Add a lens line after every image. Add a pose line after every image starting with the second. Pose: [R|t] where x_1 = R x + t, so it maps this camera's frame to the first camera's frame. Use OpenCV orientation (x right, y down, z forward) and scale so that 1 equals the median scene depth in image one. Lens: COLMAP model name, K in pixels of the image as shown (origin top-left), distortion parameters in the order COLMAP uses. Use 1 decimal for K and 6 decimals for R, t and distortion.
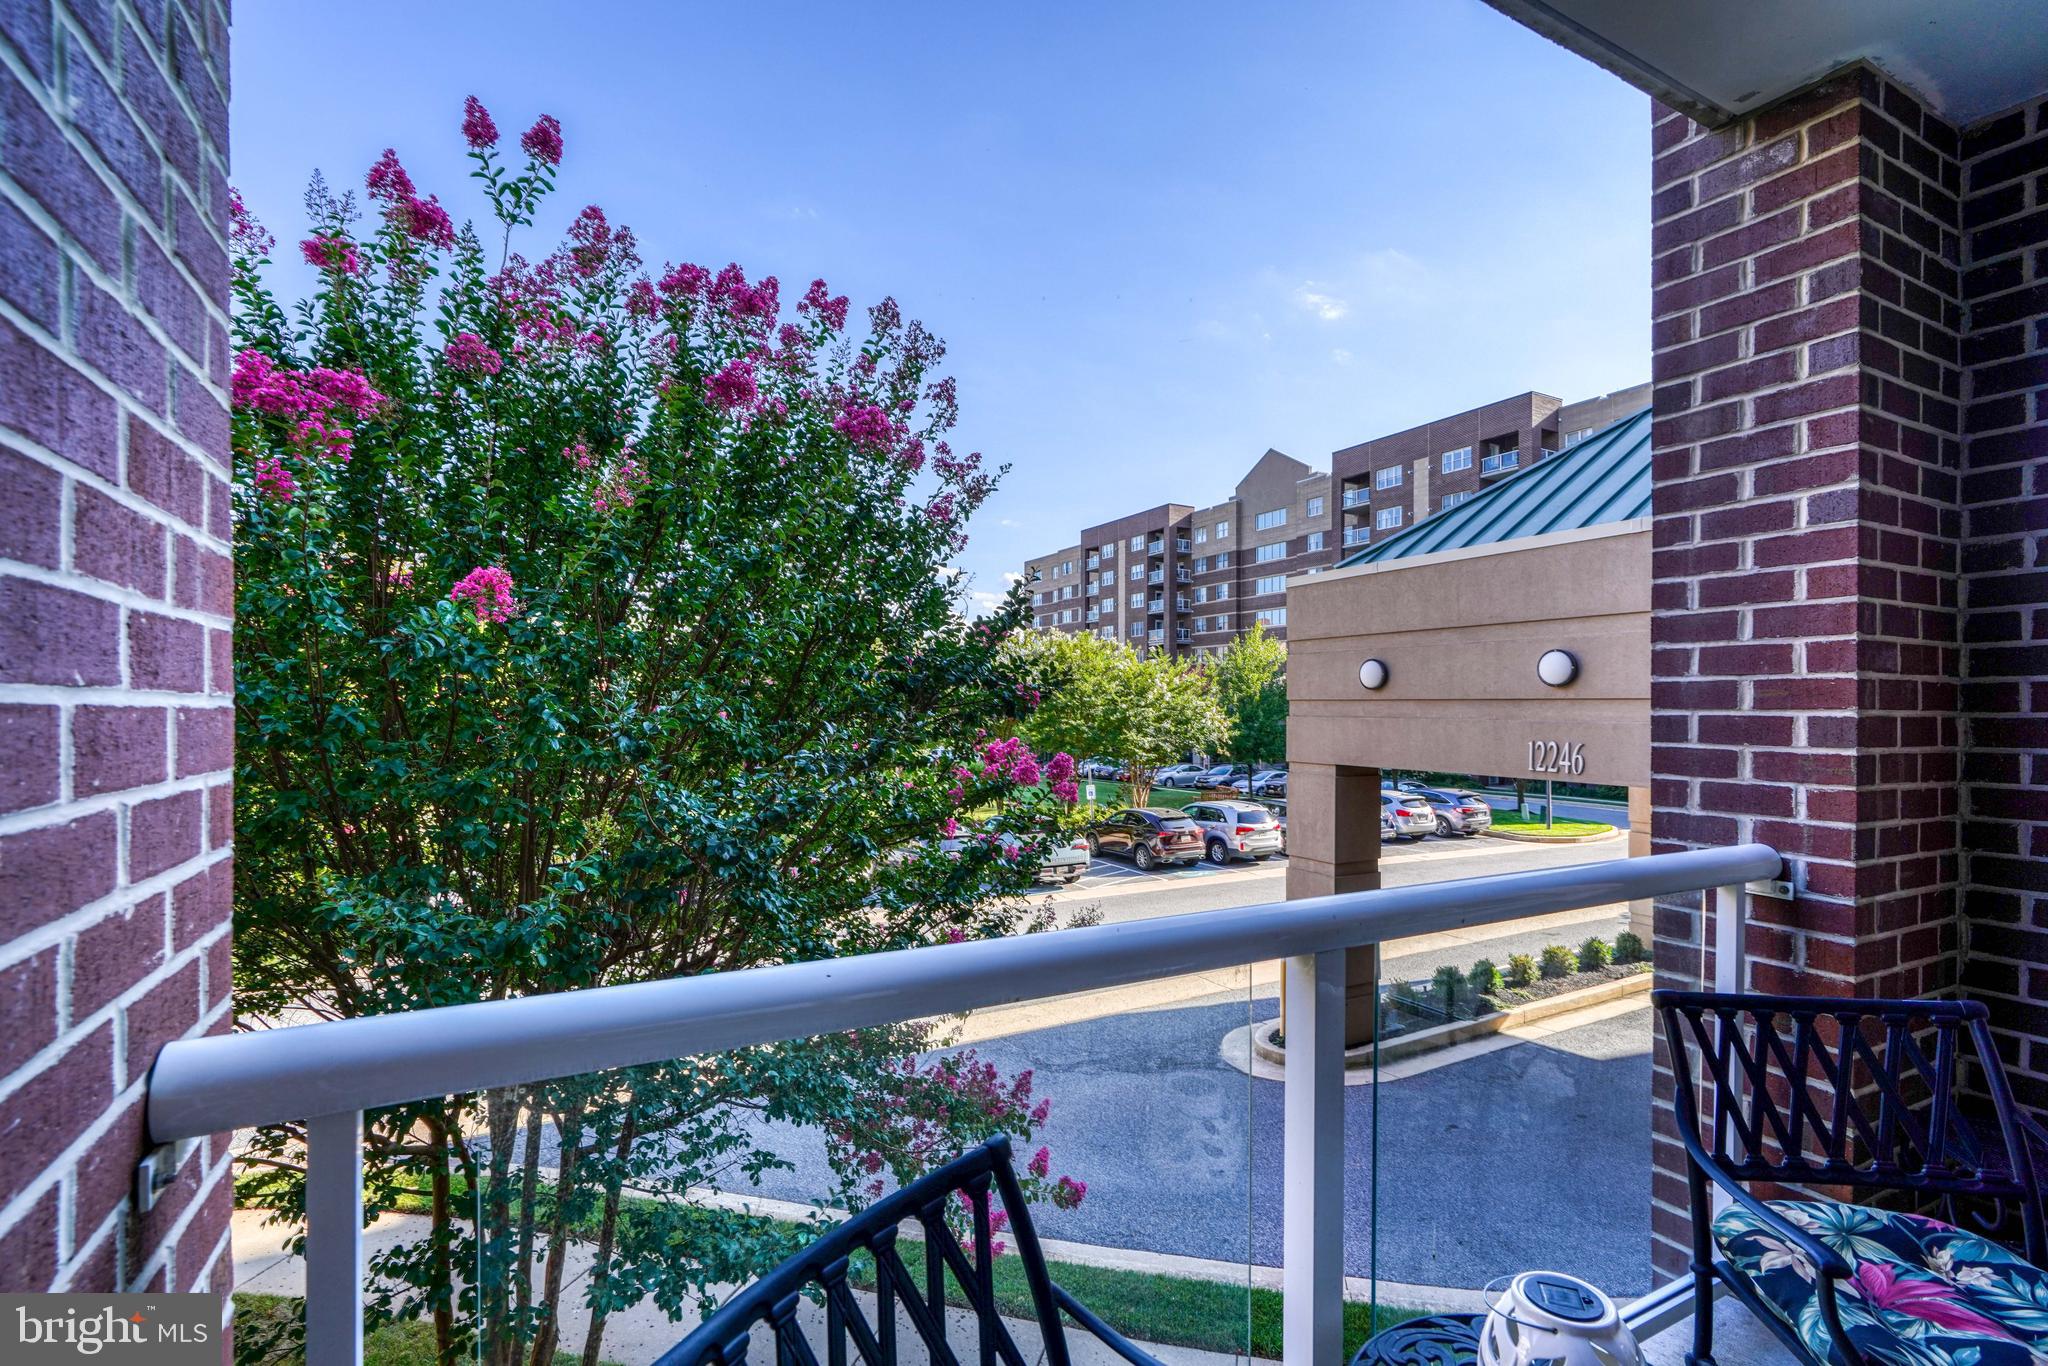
lens RADIAL K [[932.8, 0, 1020.3], [0, 932.8, 701.6], [0, 0, 1]] dist [-0.016917, 0.006912]
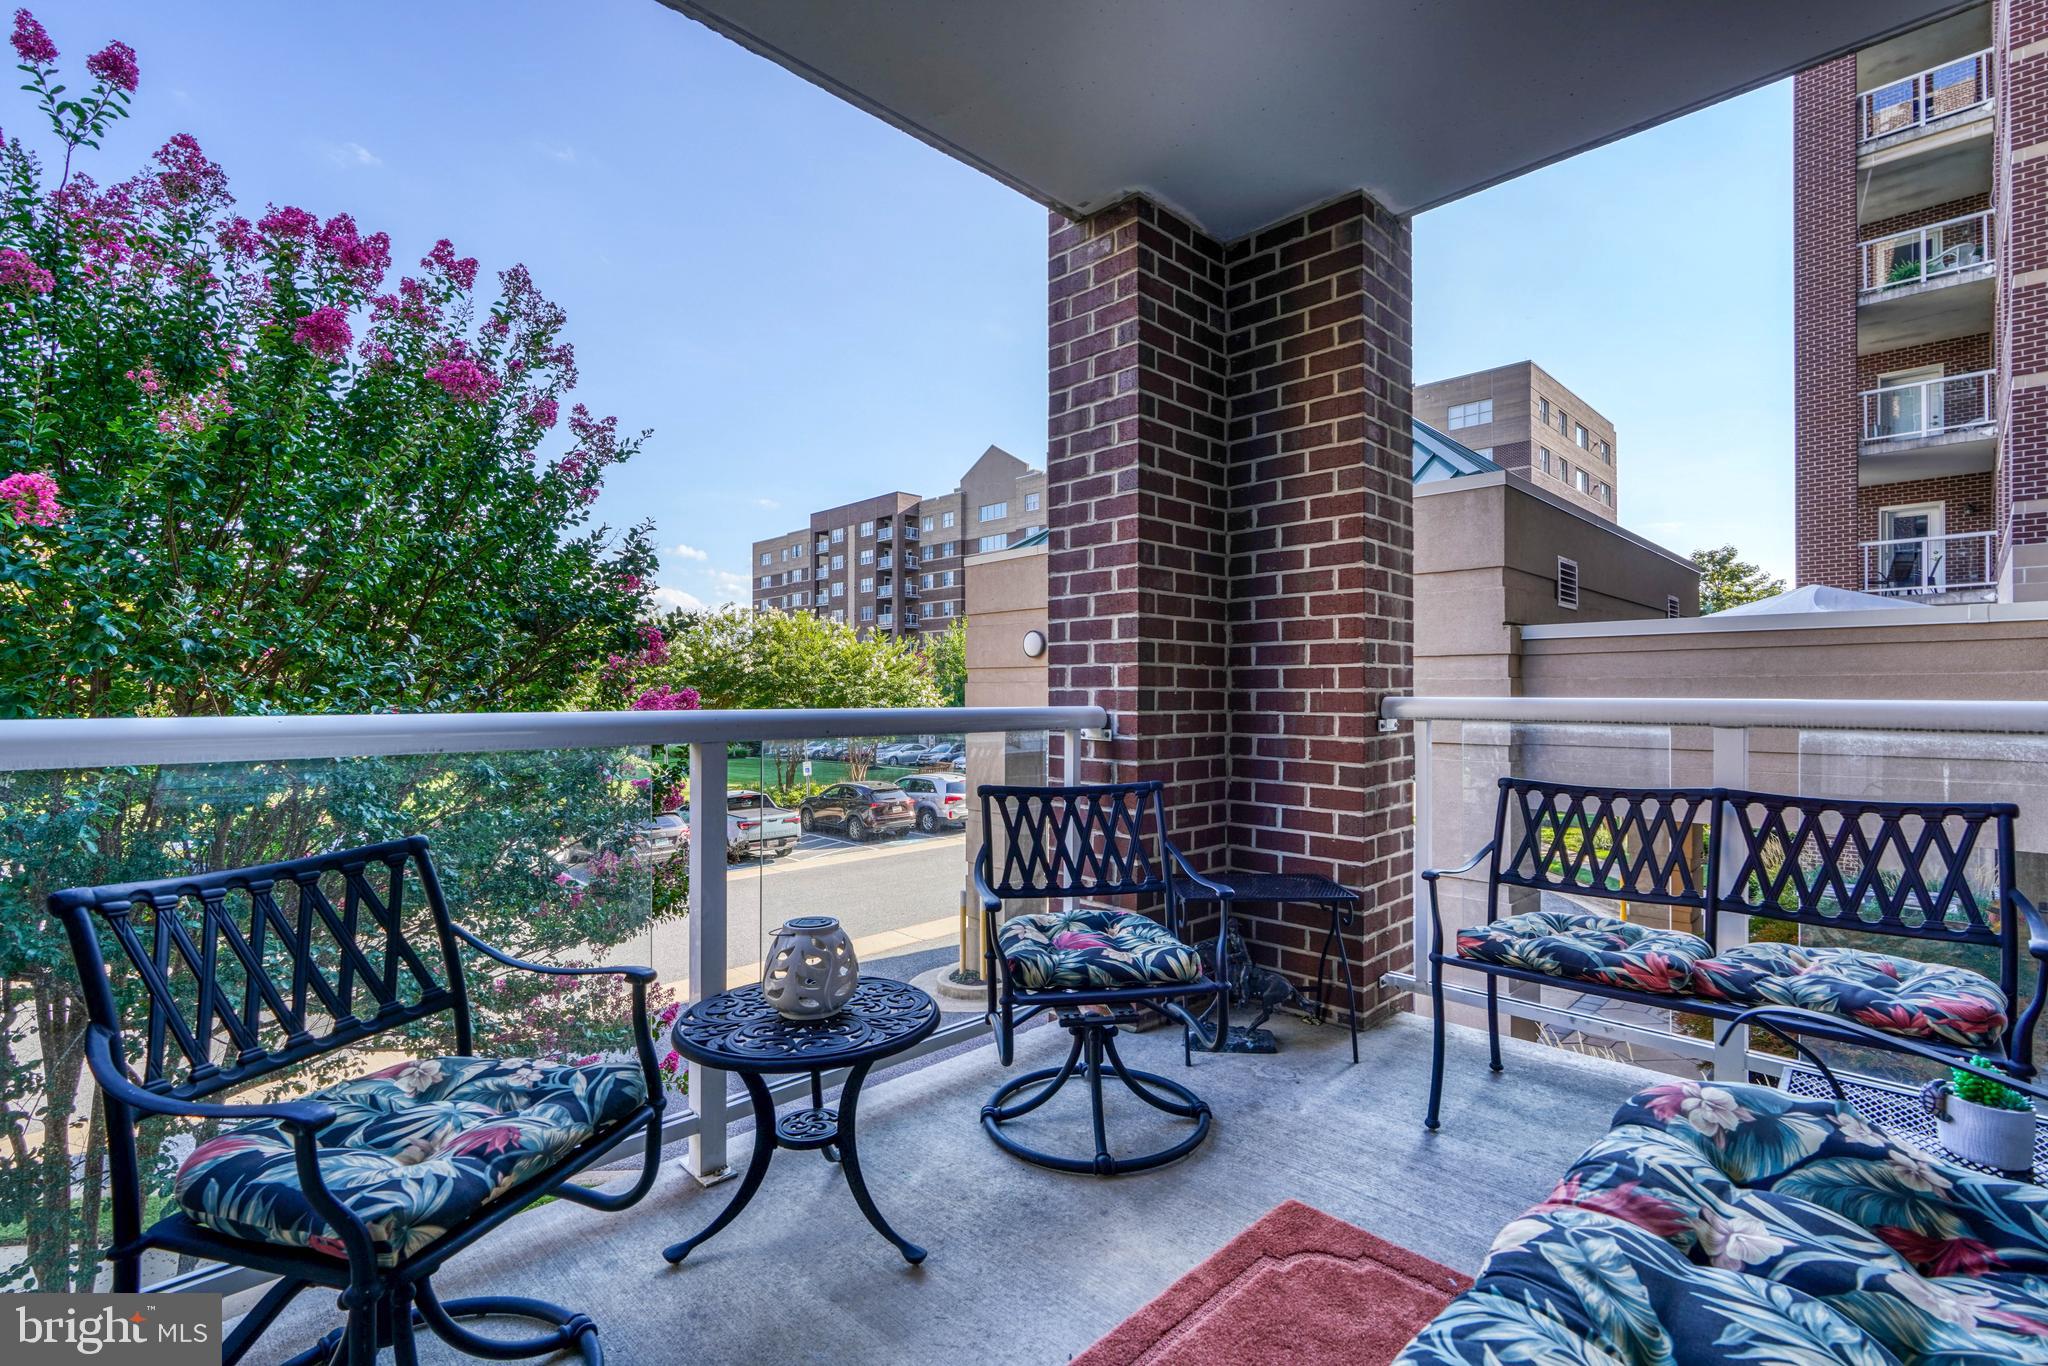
lens RADIAL K [[922.6, 0, 1018.4], [0, 922.6, 674.2], [0, 0, 1]] dist [-0.002250, 0.001518]
pose [[0.961822, 0.001643, 0.273671, 0.125341], [0.002547, 0.999885, -0.014954, 0.057032], [-0.273664, 0.015080, 0.961707, -0.177964]]
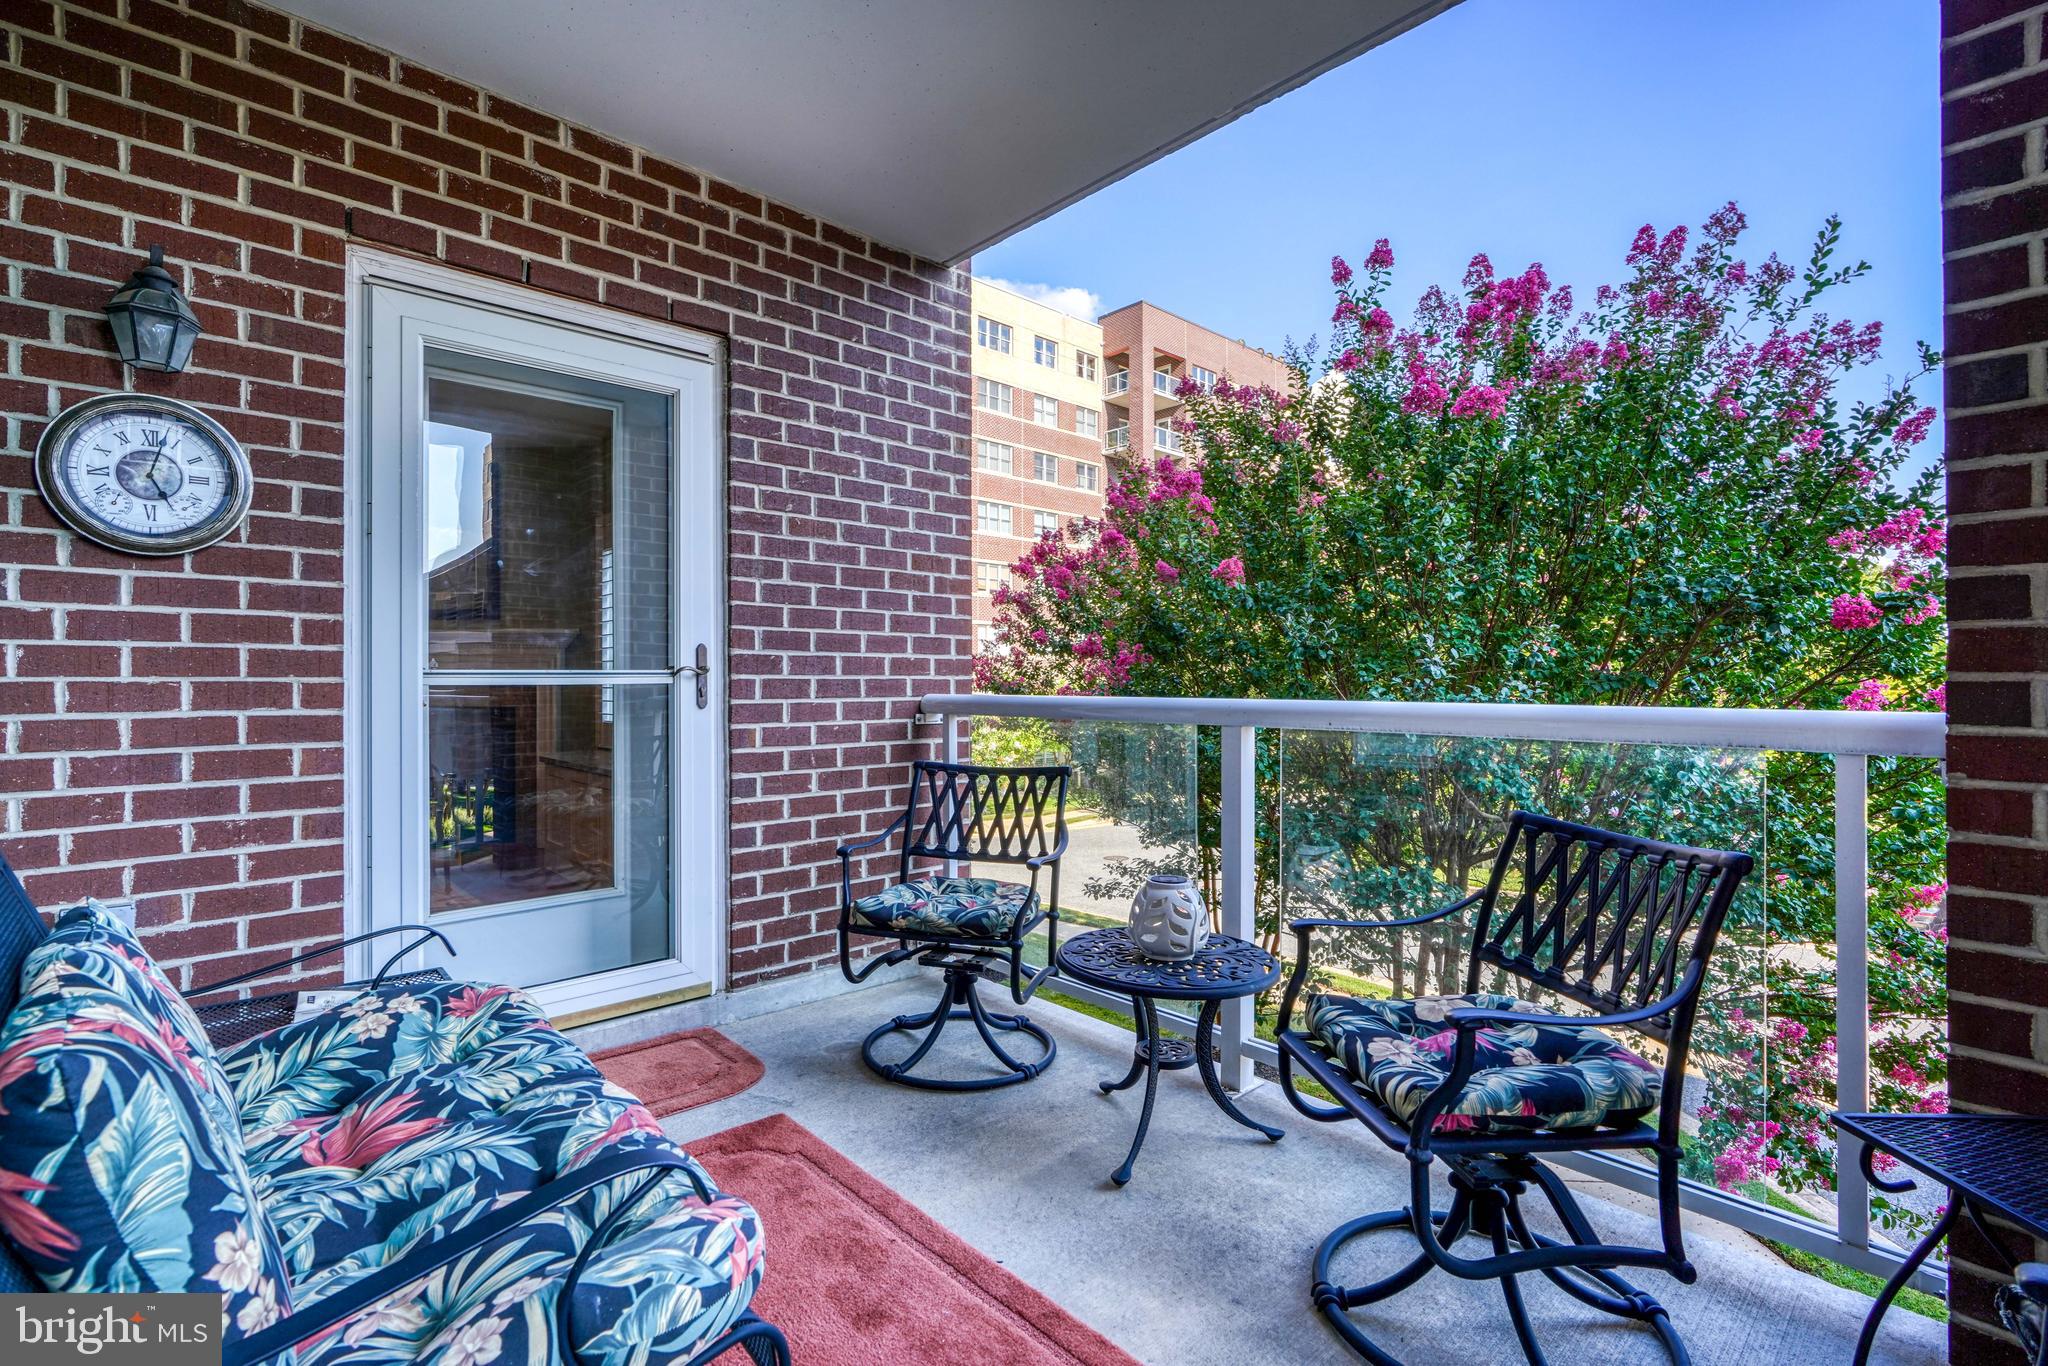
lens RADIAL K [[922.6, 0, 1018.4], [0, 922.6, 674.2], [0, 0, 1]] dist [-0.002250, 0.001518]
pose [[0.258432, -0.006999, -0.966004, 0.613678], [0.002681, 0.999975, -0.006527, 0.055555], [0.966026, -0.000903, 0.258444, 0.049626]]
